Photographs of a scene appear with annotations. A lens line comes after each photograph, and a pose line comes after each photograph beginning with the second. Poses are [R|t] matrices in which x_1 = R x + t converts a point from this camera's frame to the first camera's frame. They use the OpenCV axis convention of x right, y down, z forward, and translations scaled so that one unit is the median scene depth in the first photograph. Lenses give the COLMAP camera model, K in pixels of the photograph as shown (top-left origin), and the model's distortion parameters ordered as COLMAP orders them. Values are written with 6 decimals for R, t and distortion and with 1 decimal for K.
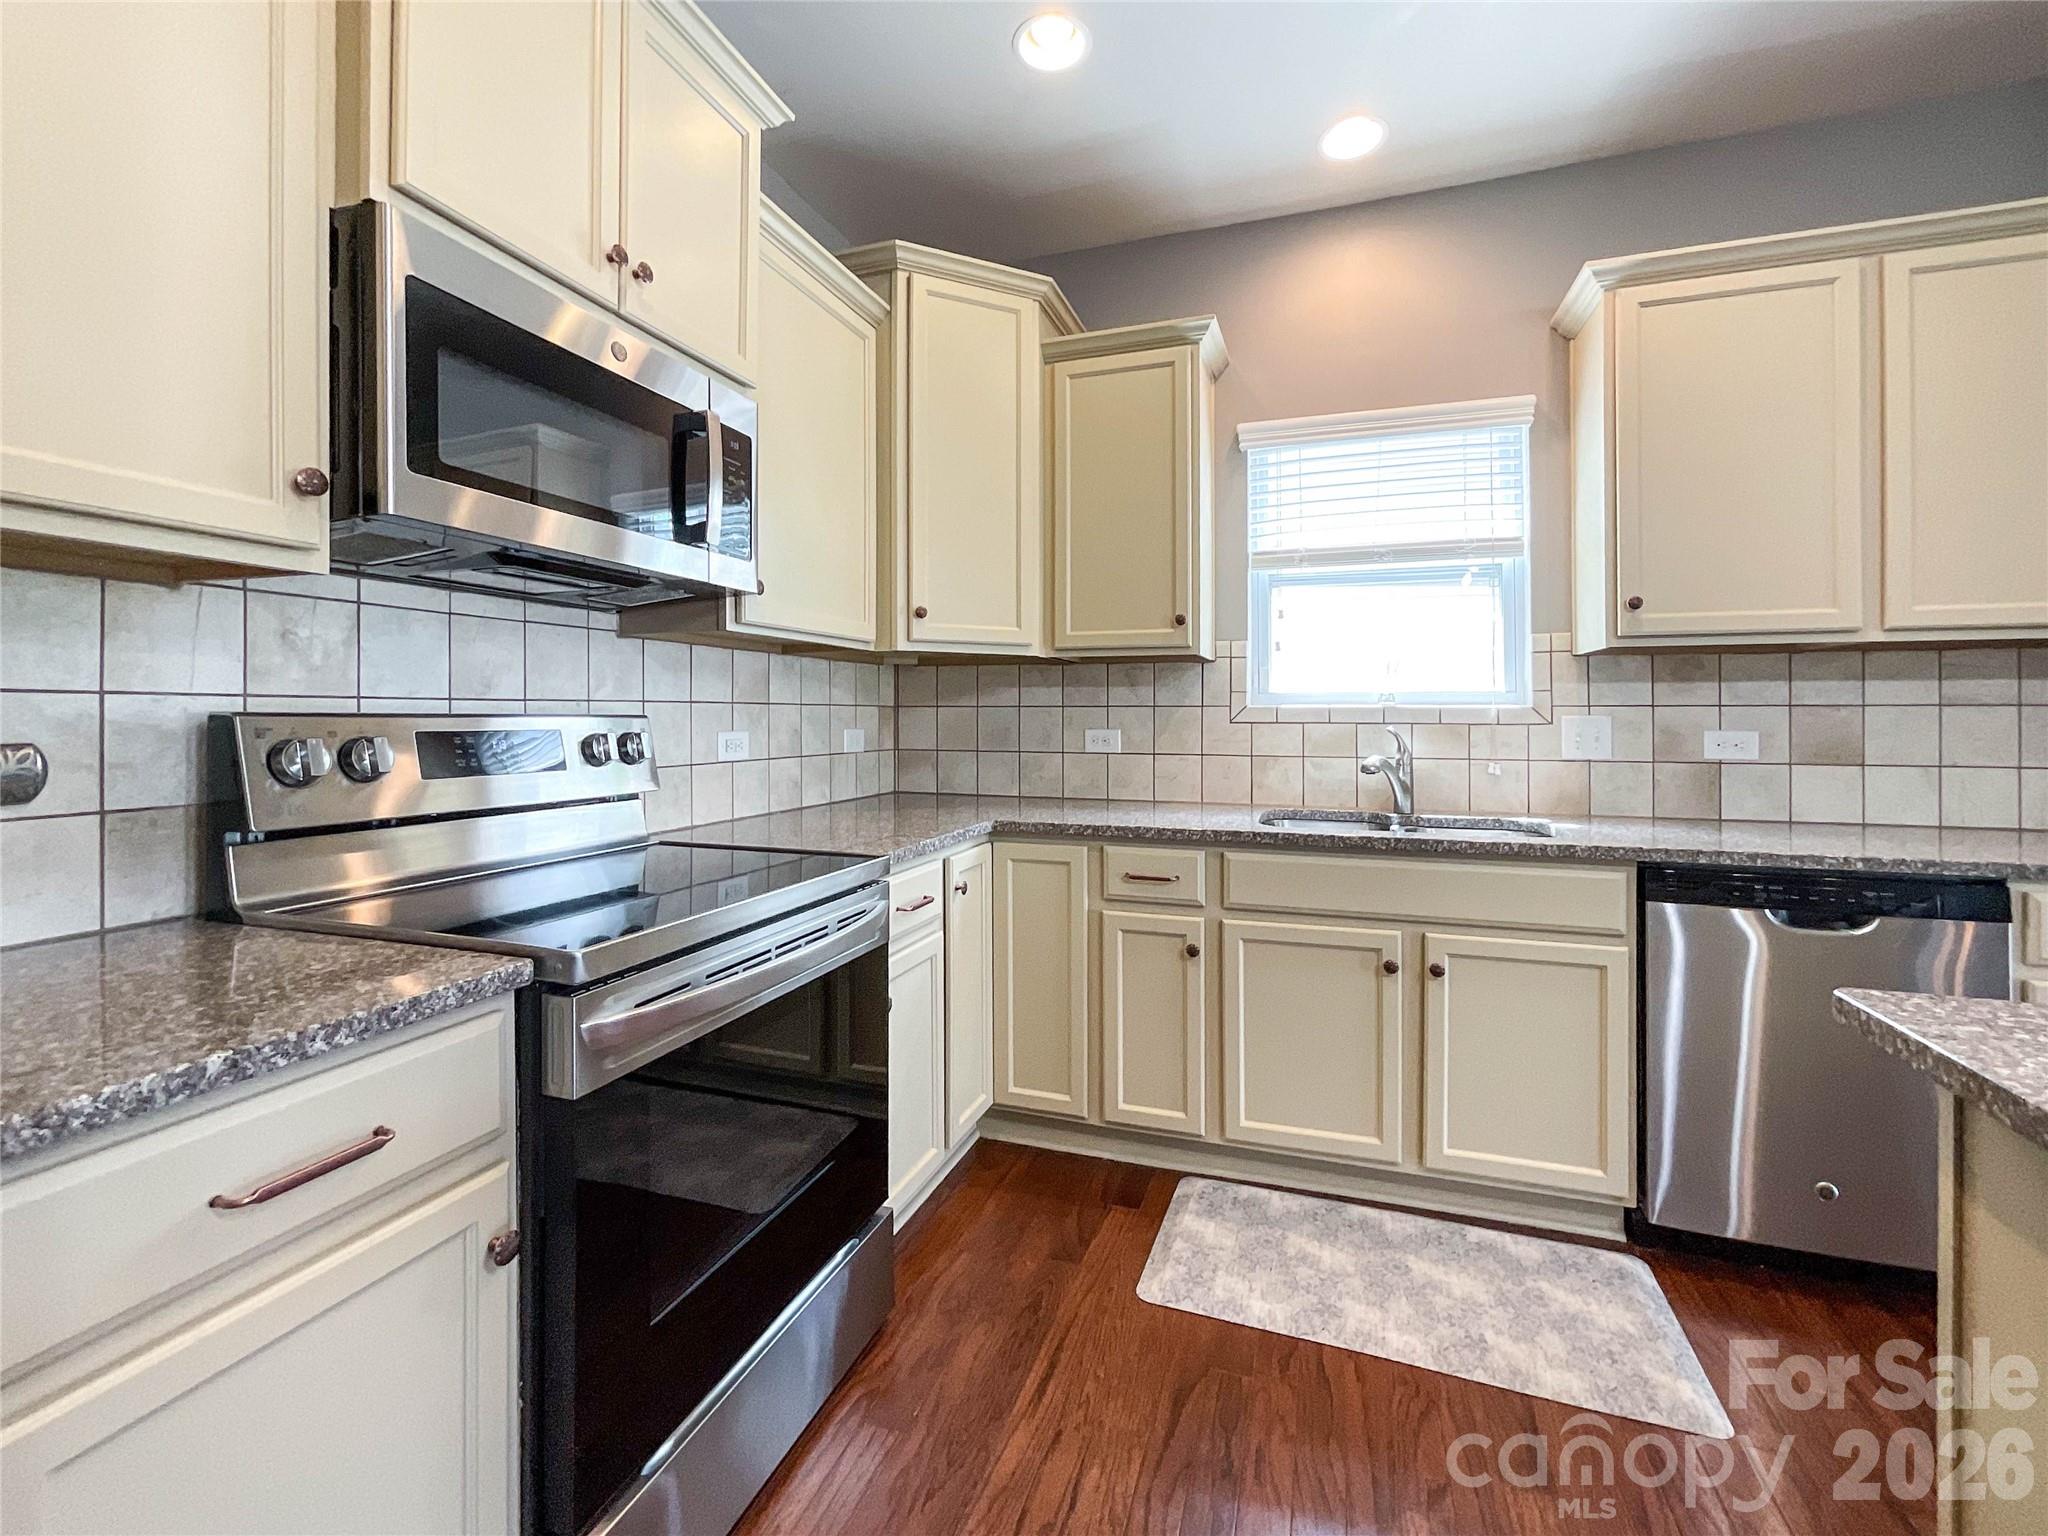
lens RADIAL K [[850.3, 0, 1039.6], [0, 850.3, 707.2], [0, 0, 1]] dist [-0.004119, 0.001399]
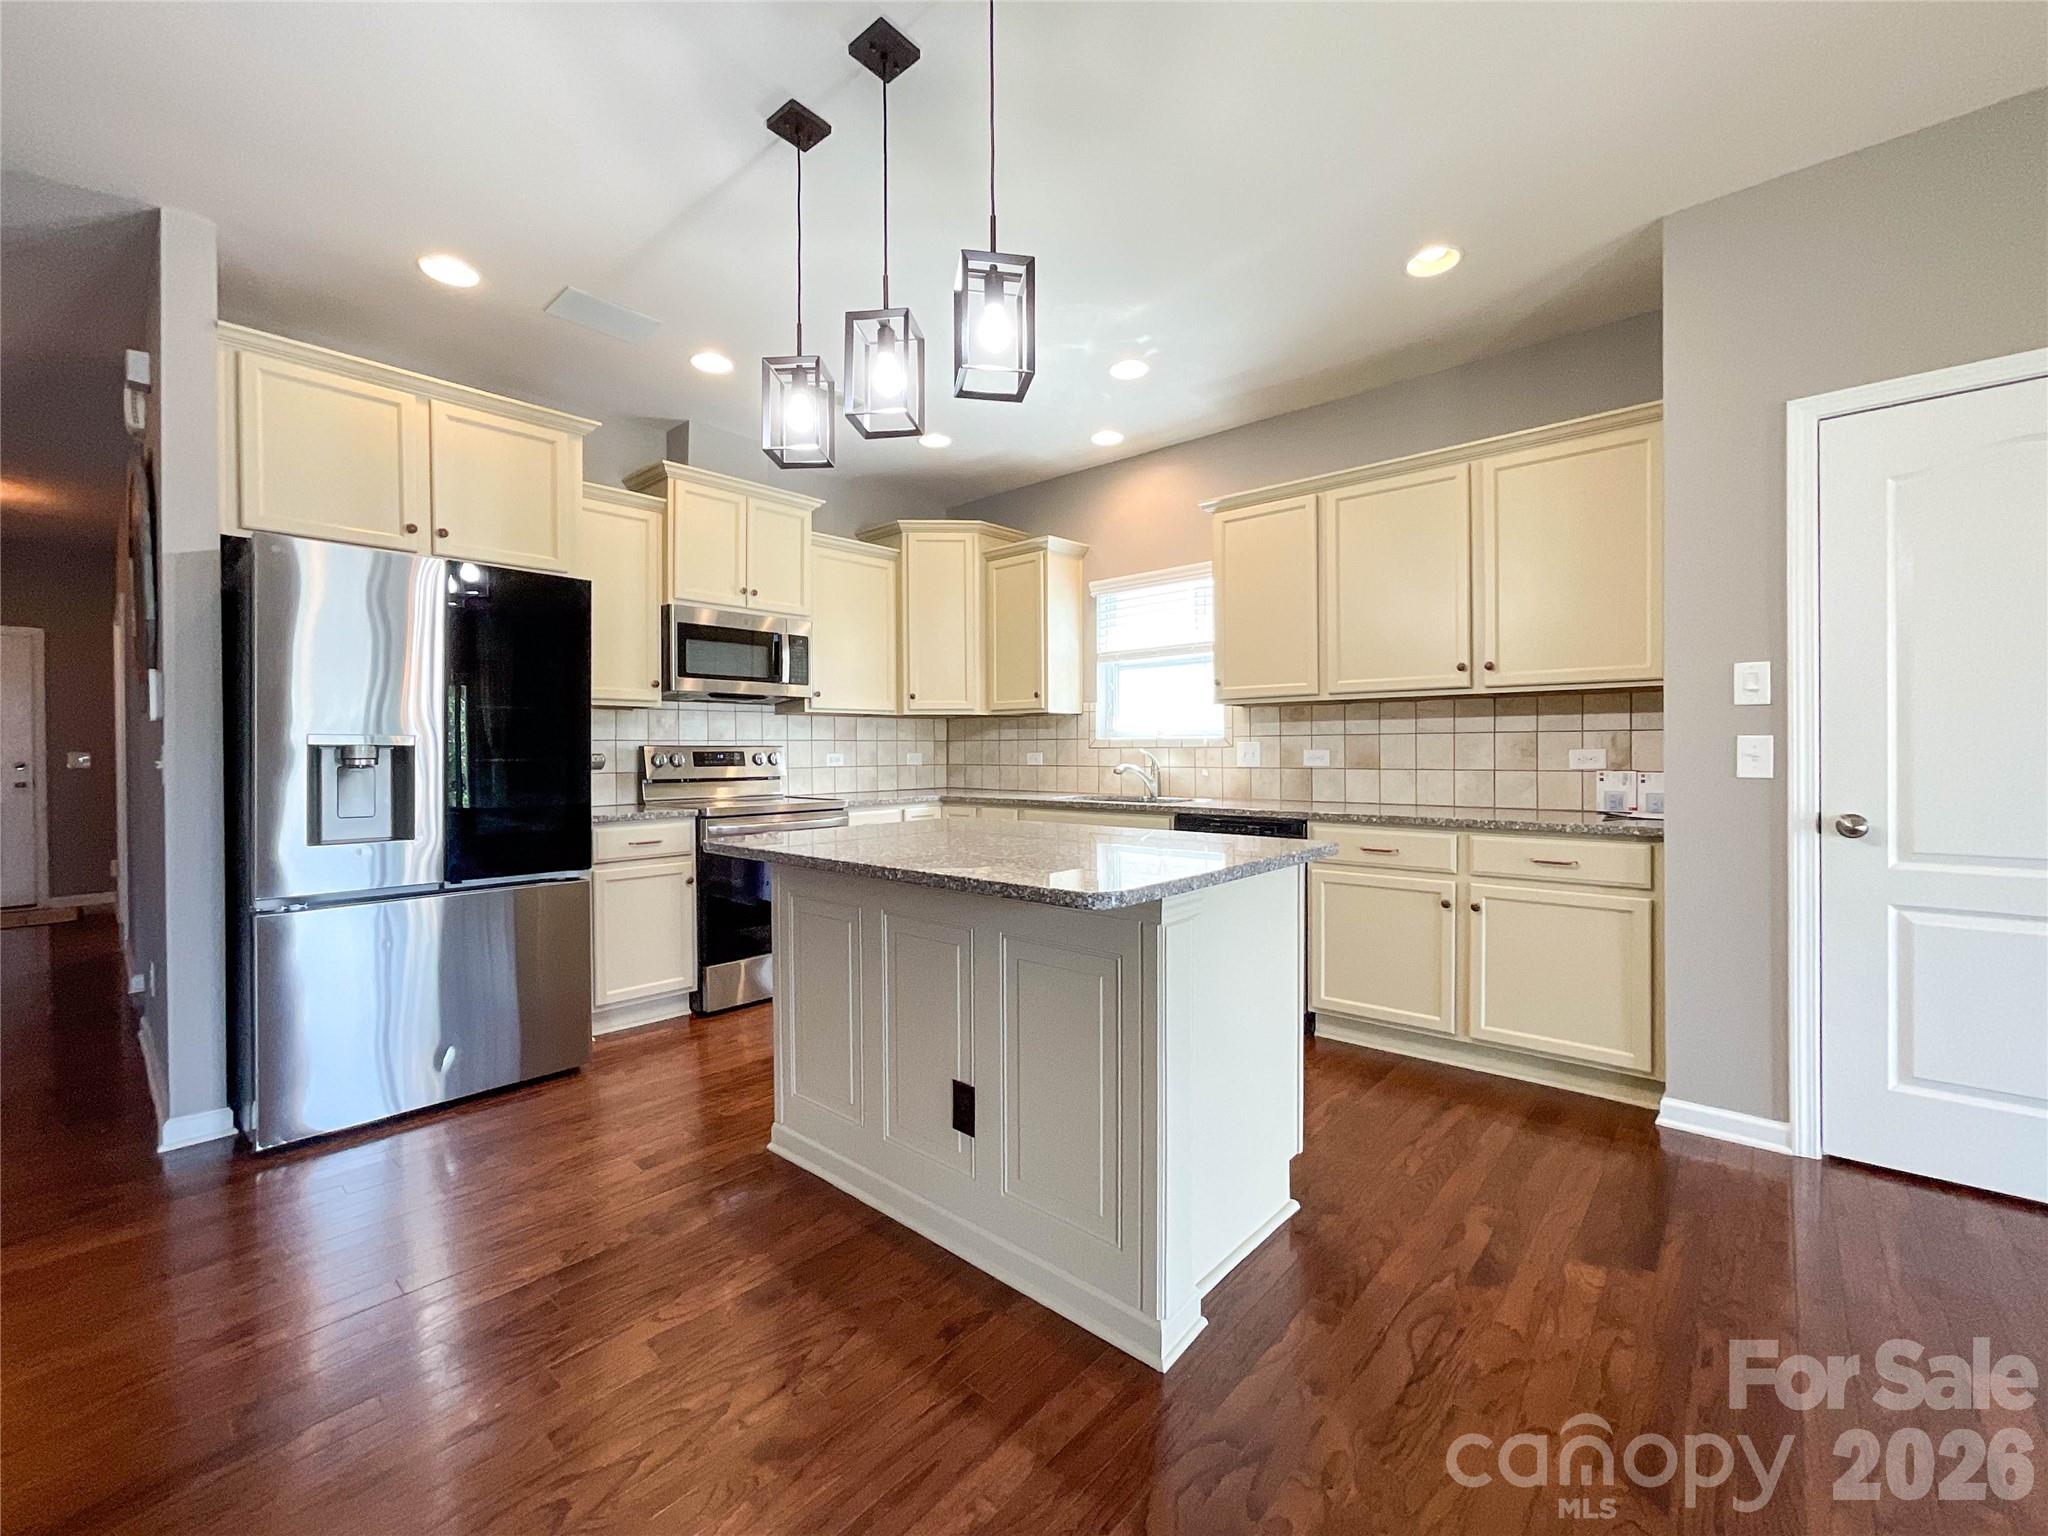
lens RADIAL K [[850.3, 0, 1054.8], [0, 850.3, 738.3], [0, 0, 1]] dist [-0.004119, 0.001399]
pose [[0.923311, -0.012955, -0.383834, 1.003208], [0.011634, 0.999916, -0.005764, 0.008335], [0.383876, 0.000857, 0.923384, -0.812915]]
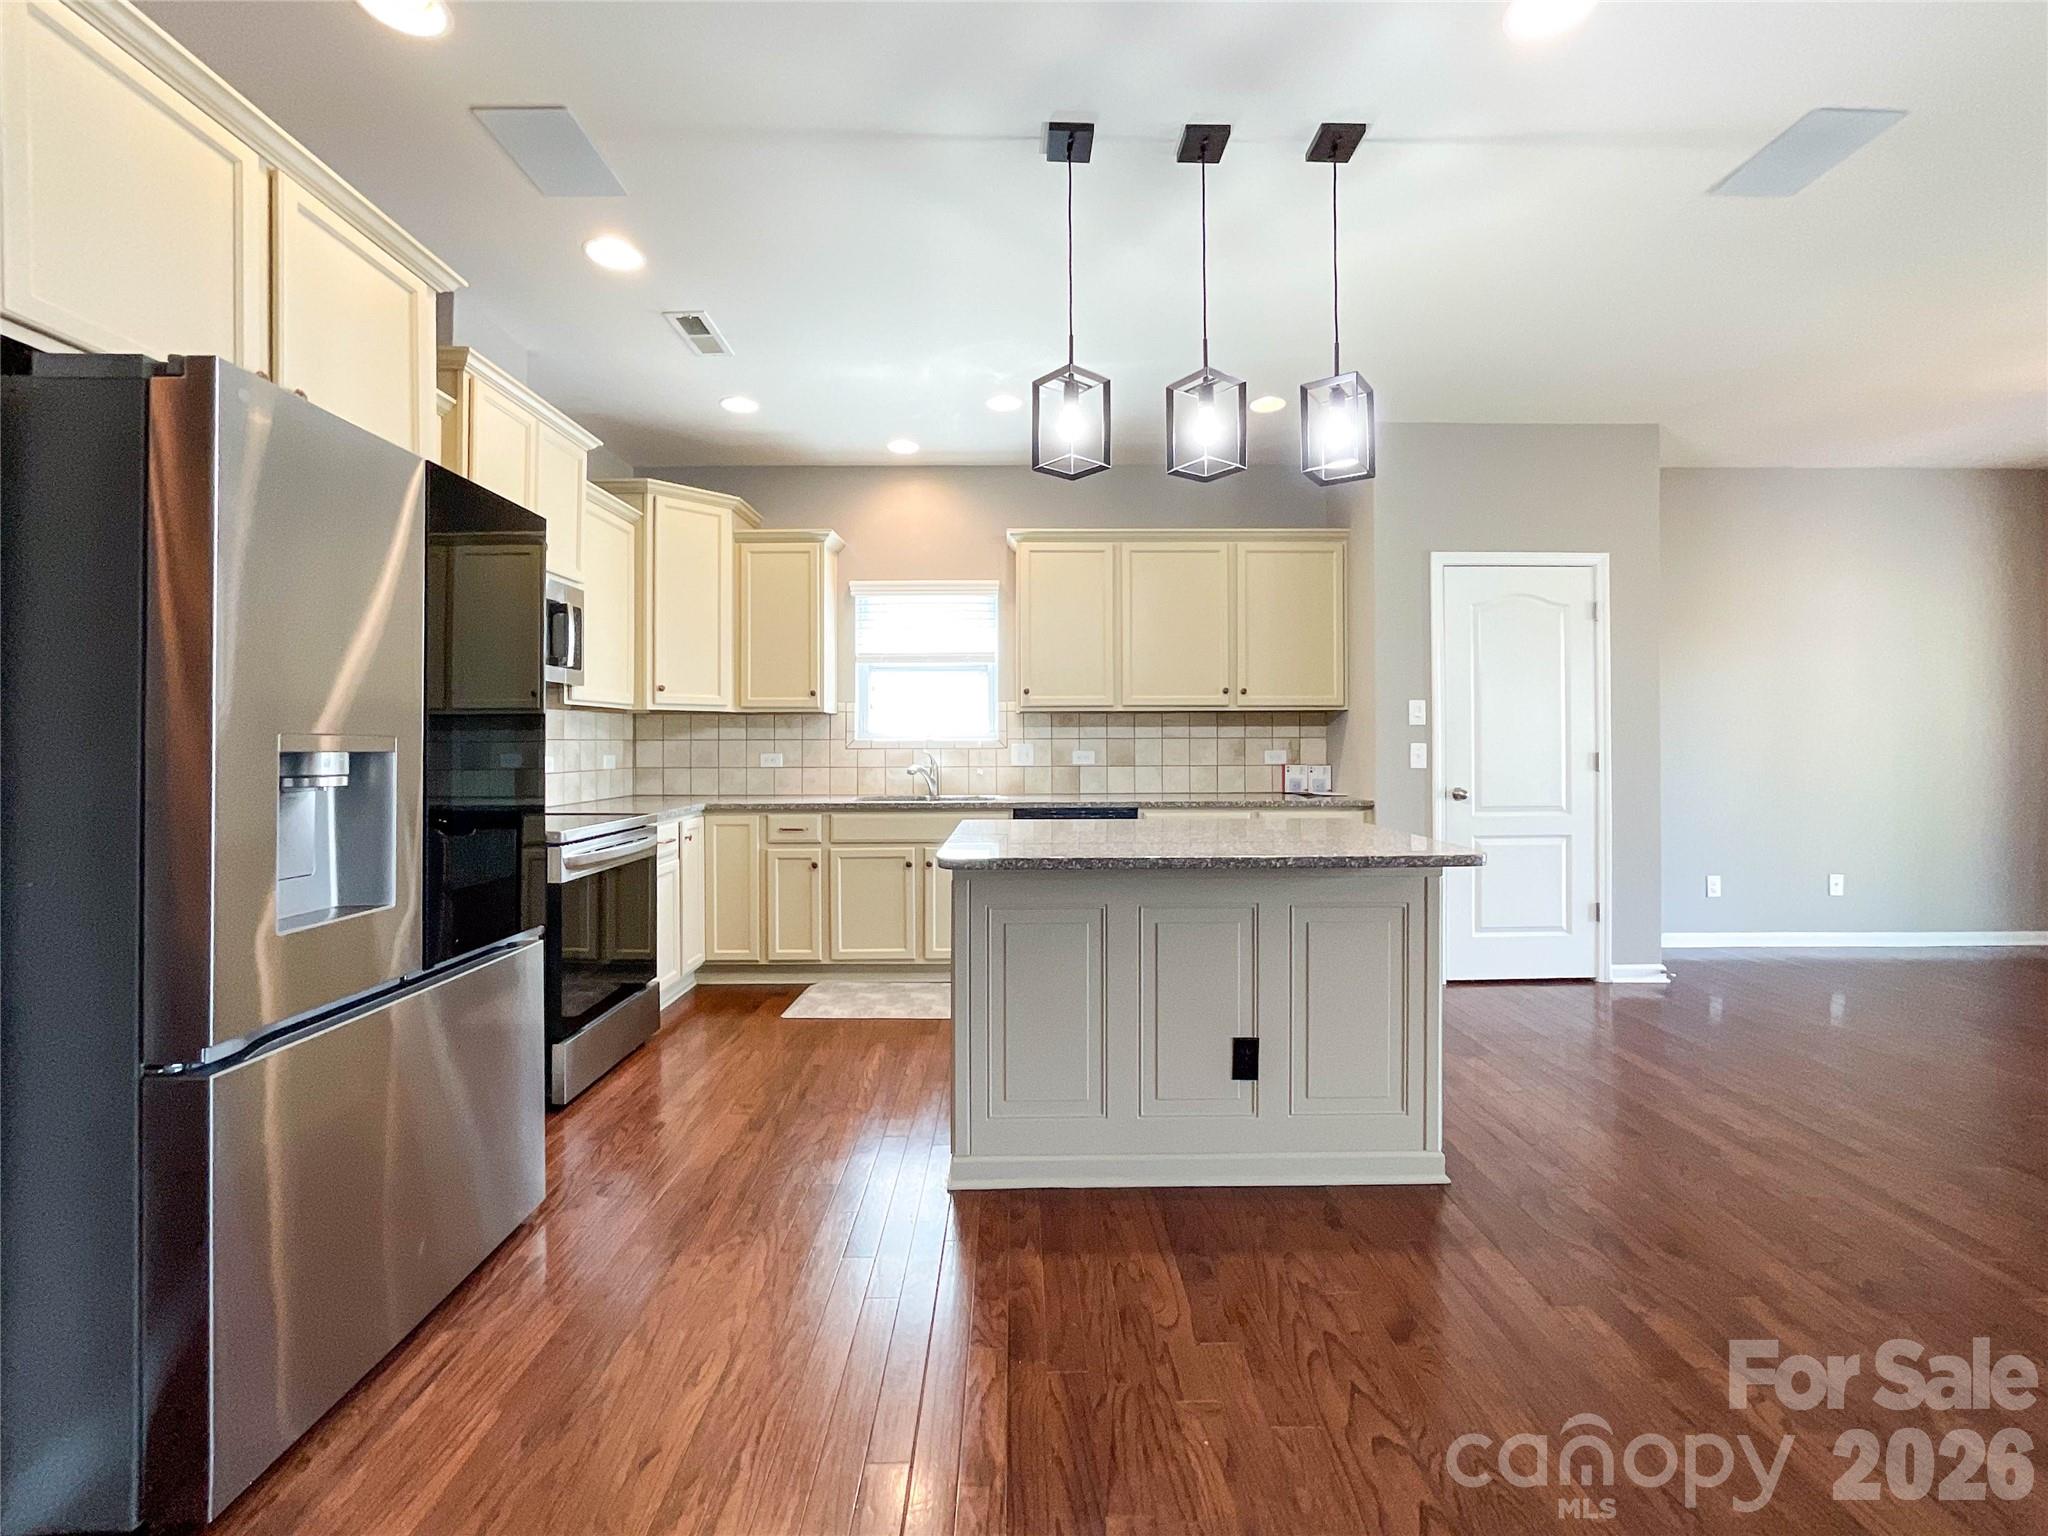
lens RADIAL K [[850.3, 0, 1019.6], [0, 850.3, 724.4], [0, 0, 1]] dist [-0.004119, 0.001399]
pose [[0.945303, 0.001004, 0.326193, -0.012200], [0.002780, 0.999934, -0.011132, -0.014235], [-0.326183, 0.011430, 0.945238, -0.934509]]
